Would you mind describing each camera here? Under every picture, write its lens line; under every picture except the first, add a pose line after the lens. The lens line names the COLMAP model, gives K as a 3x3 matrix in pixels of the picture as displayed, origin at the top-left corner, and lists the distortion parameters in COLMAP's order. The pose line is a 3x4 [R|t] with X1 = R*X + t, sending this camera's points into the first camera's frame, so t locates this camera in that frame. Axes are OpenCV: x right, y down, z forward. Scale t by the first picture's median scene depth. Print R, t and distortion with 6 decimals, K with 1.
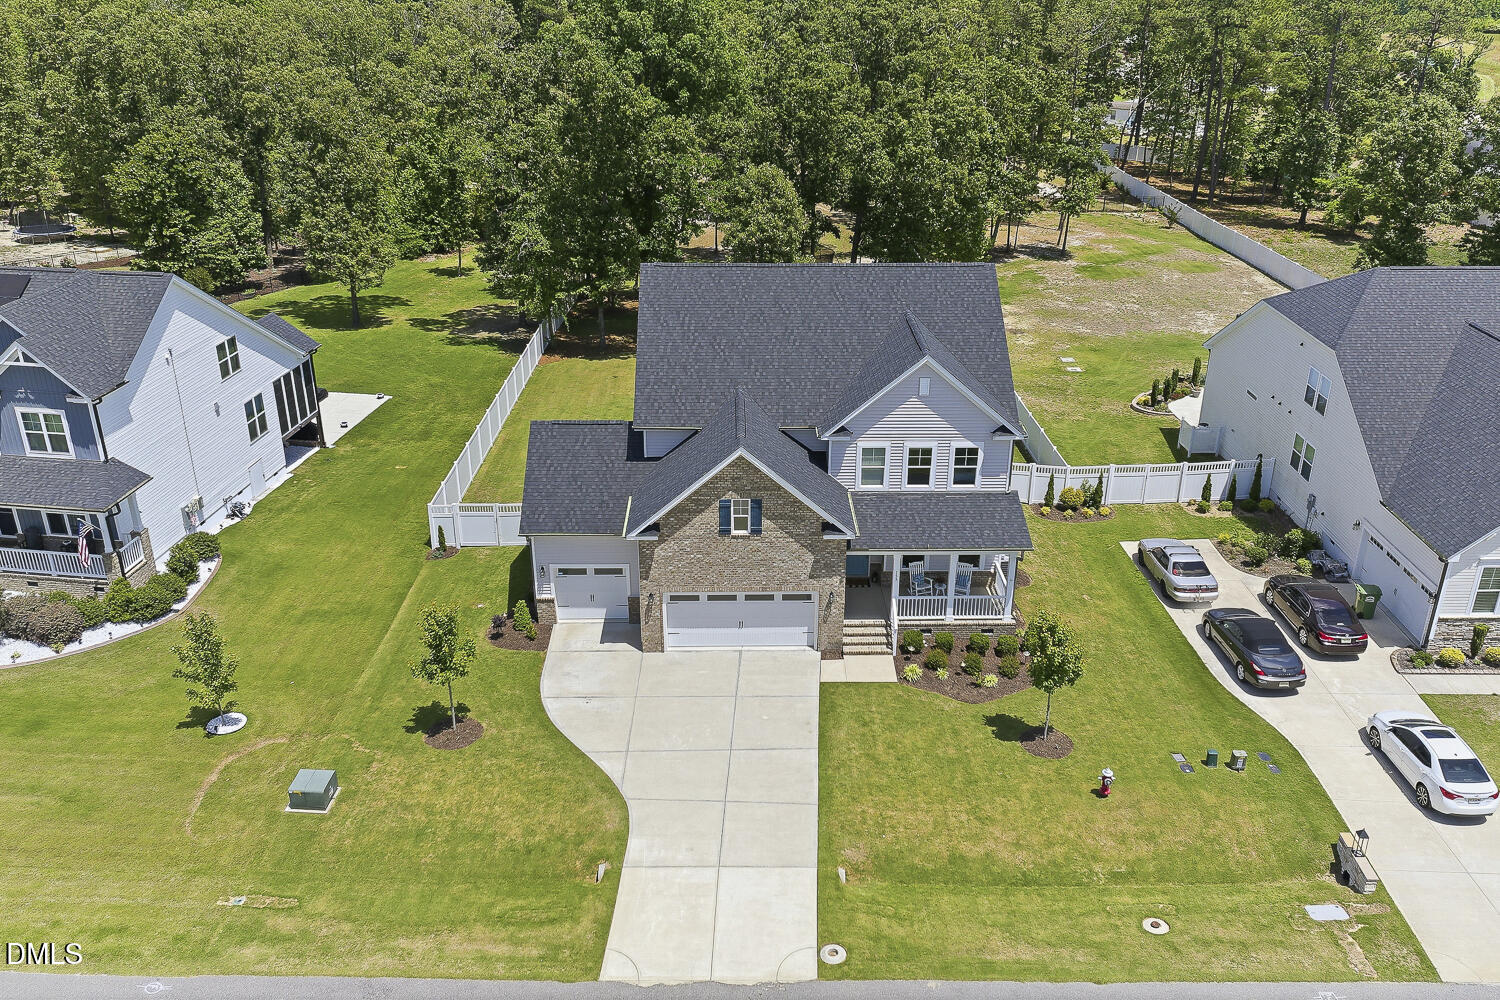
lens RADIAL K [[1234.0, 0, 754.9], [0, 1234.0, 492.0], [0, 0, 1]] dist [0.000971, -0.010390]
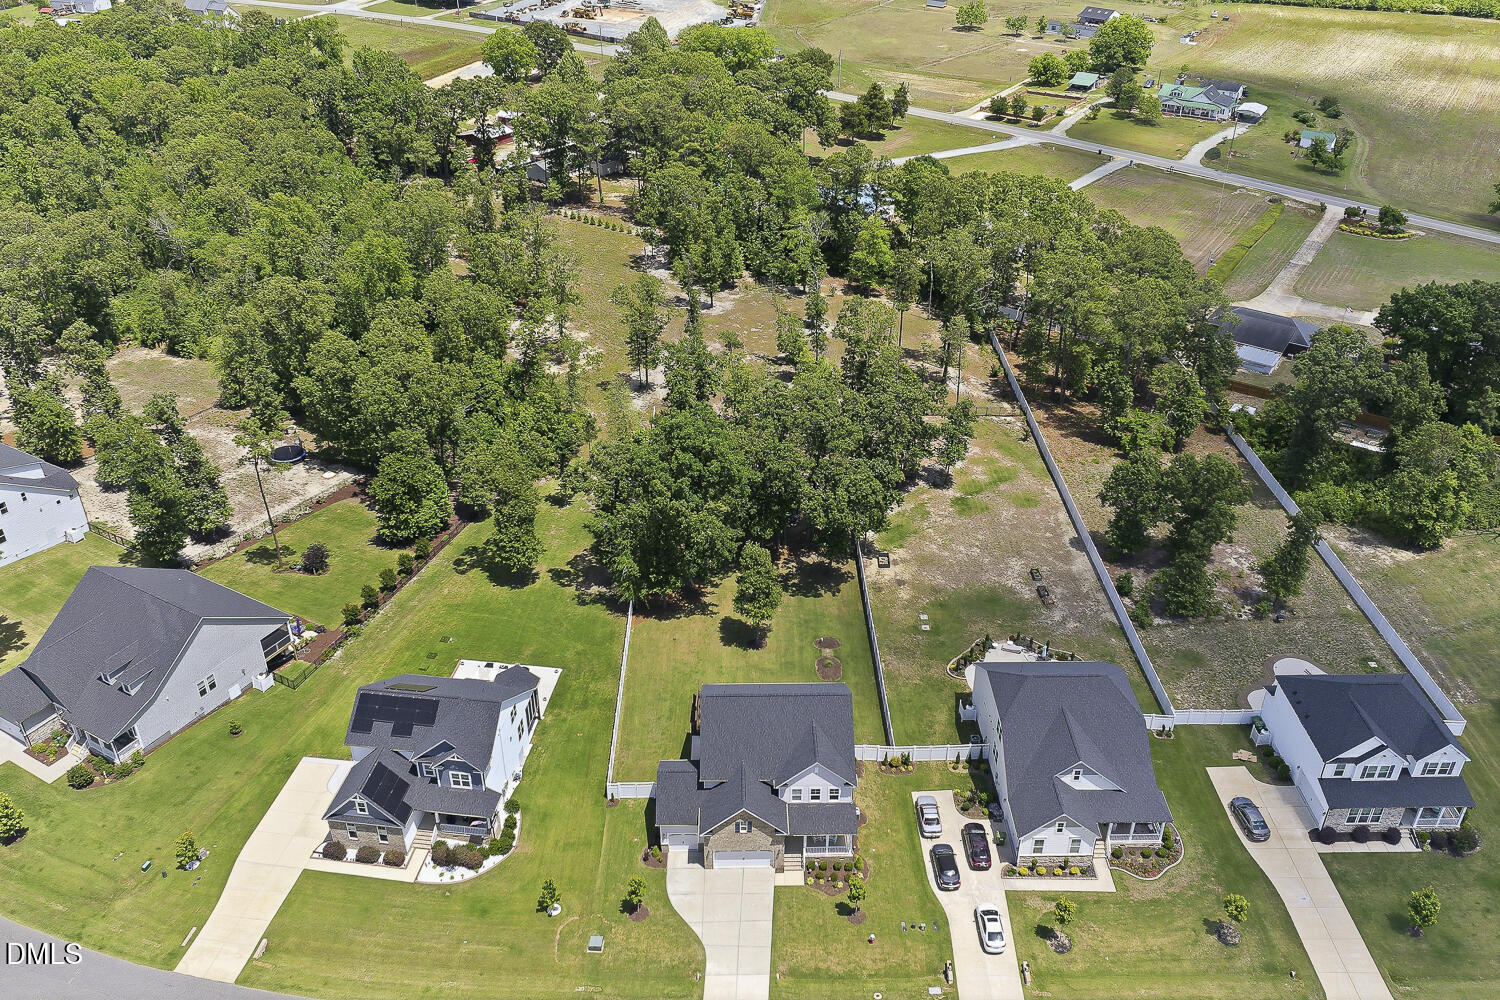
lens RADIAL K [[1234.0, 0, 756.0], [0, 1234.0, 495.4], [0, 0, 1]] dist [0.000971, -0.010390]
pose [[0.999997, -0.001066, 0.002210, 0.009168], [0.000773, 0.991734, 0.128305, -0.967249], [-0.002328, -0.128303, 0.991732, -1.430675]]
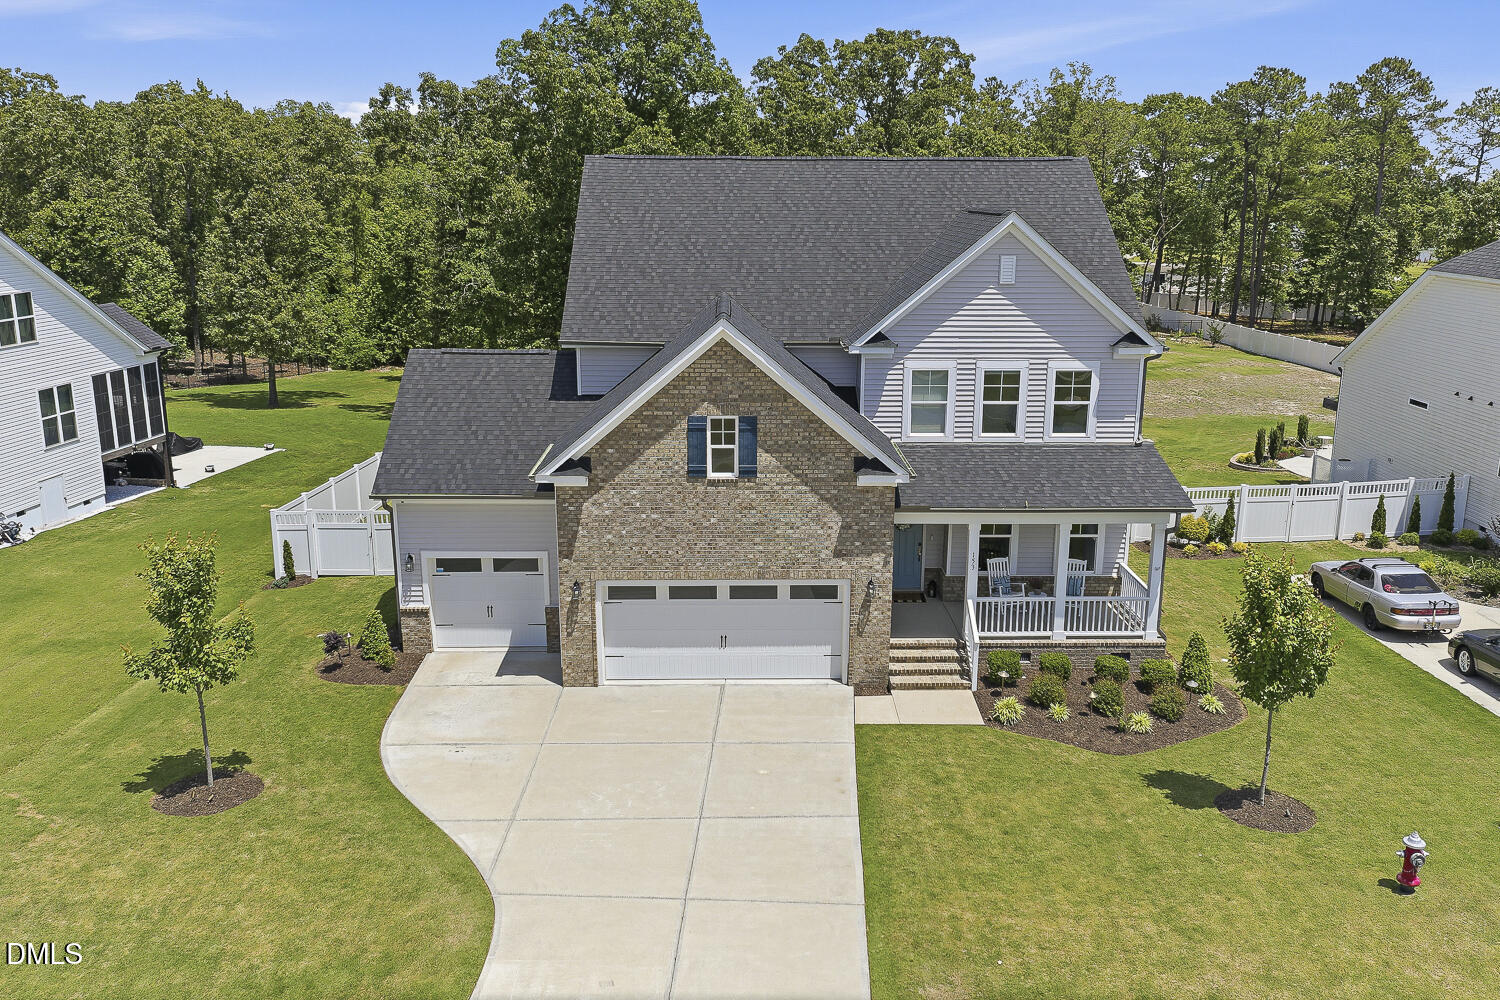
lens RADIAL K [[1234.0, 0, 753.3], [0, 1234.0, 491.7], [0, 0, 1]] dist [0.000971, -0.010390]
pose [[1.000000, -0.000157, 0.000106, 0.003590], [0.000173, 0.983455, -0.181154, 0.147528], [-0.000075, 0.181154, 0.983455, 0.383706]]
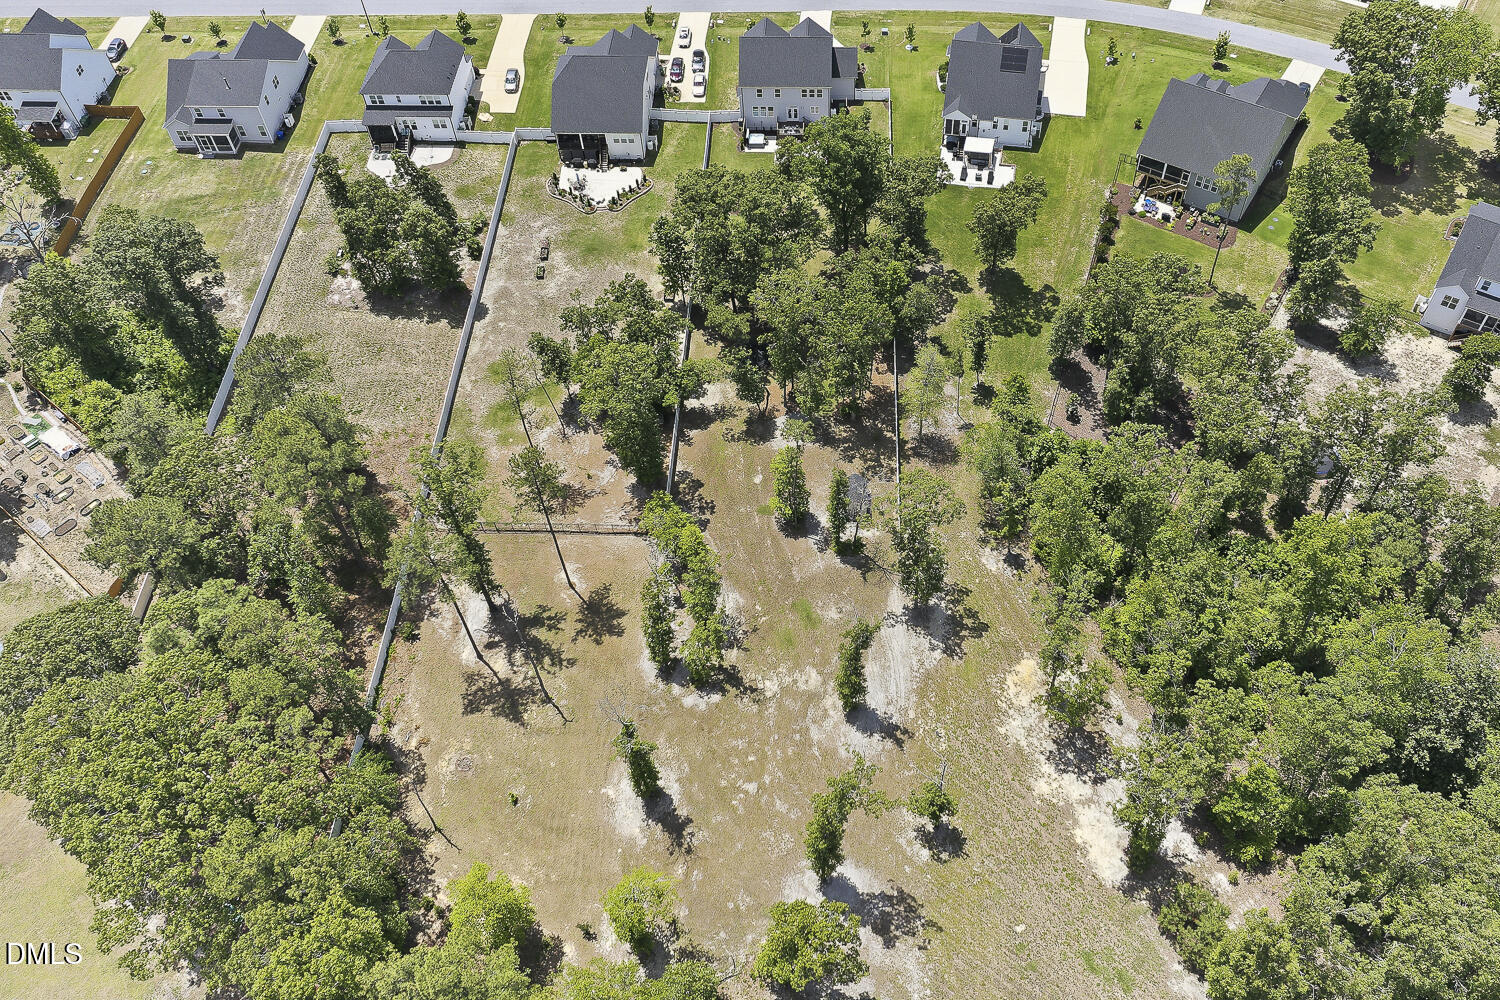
lens RADIAL K [[1234.0, 0, 837.9], [0, 1234.0, 477.4], [0, 0, 1]] dist [0.000971, -0.010390]
pose [[-0.999634, -0.024589, 0.011289, -0.211017], [0.005188, 0.235279, 0.971914, -4.038591], [-0.026555, 0.971617, -0.235065, 3.630852]]
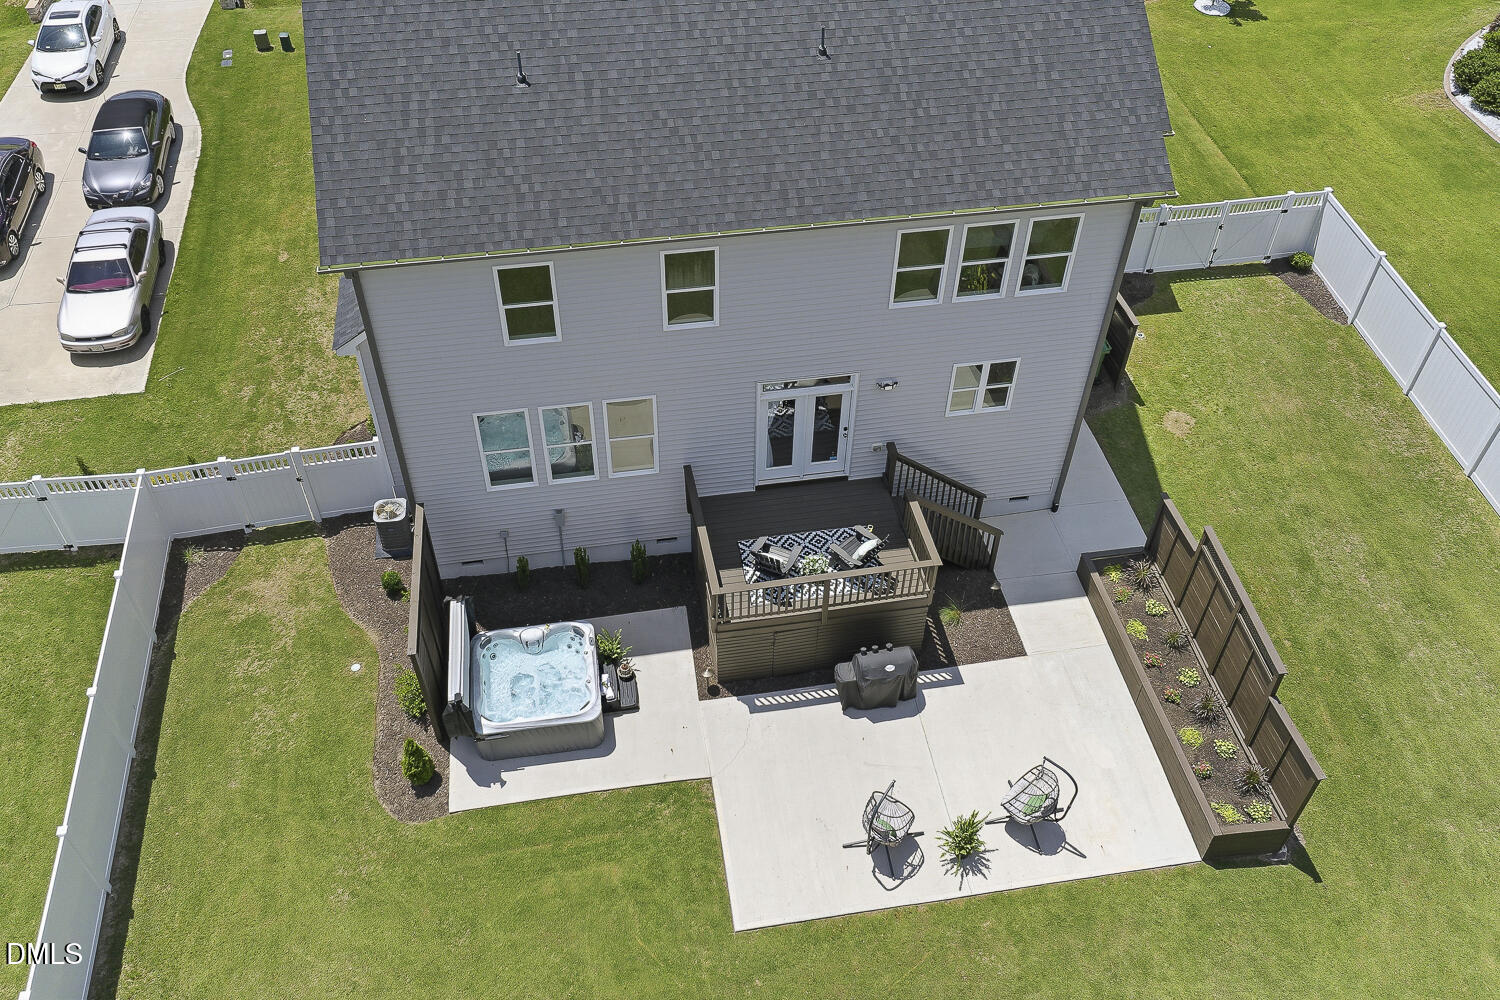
lens RADIAL K [[1234.0, 0, 720.5], [0, 1234.0, 490.9], [0, 0, 1]] dist [0.000971, -0.010390]
pose [[-0.990410, 0.093151, -0.102030, 0.127605], [-0.062740, 0.354718, 0.932866, -0.573995], [0.123089, 0.930321, -0.345472, 1.553232]]
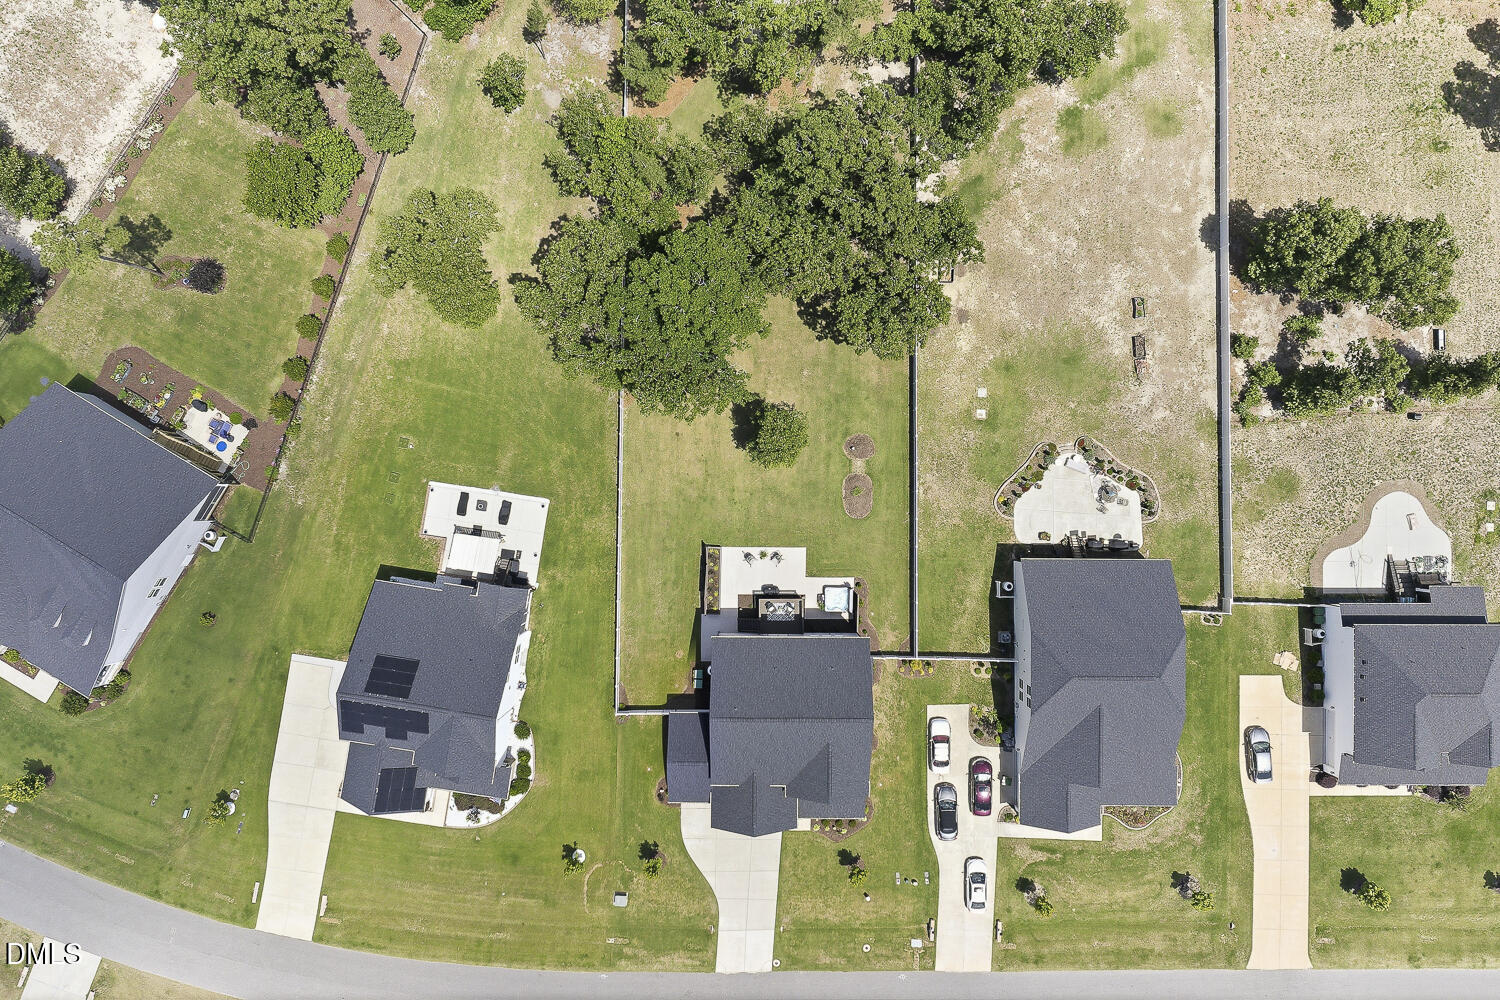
lens RADIAL K [[1234.0, 0, 755.5], [0, 1234.0, 495.7], [0, 0, 1]] dist [0.000971, -0.010390]
pose [[0.999733, 0.023084, 0.000417, -0.024865], [-0.010092, 0.420660, 0.907162, -2.599935], [0.020766, -0.906924, 0.420781, 0.501967]]
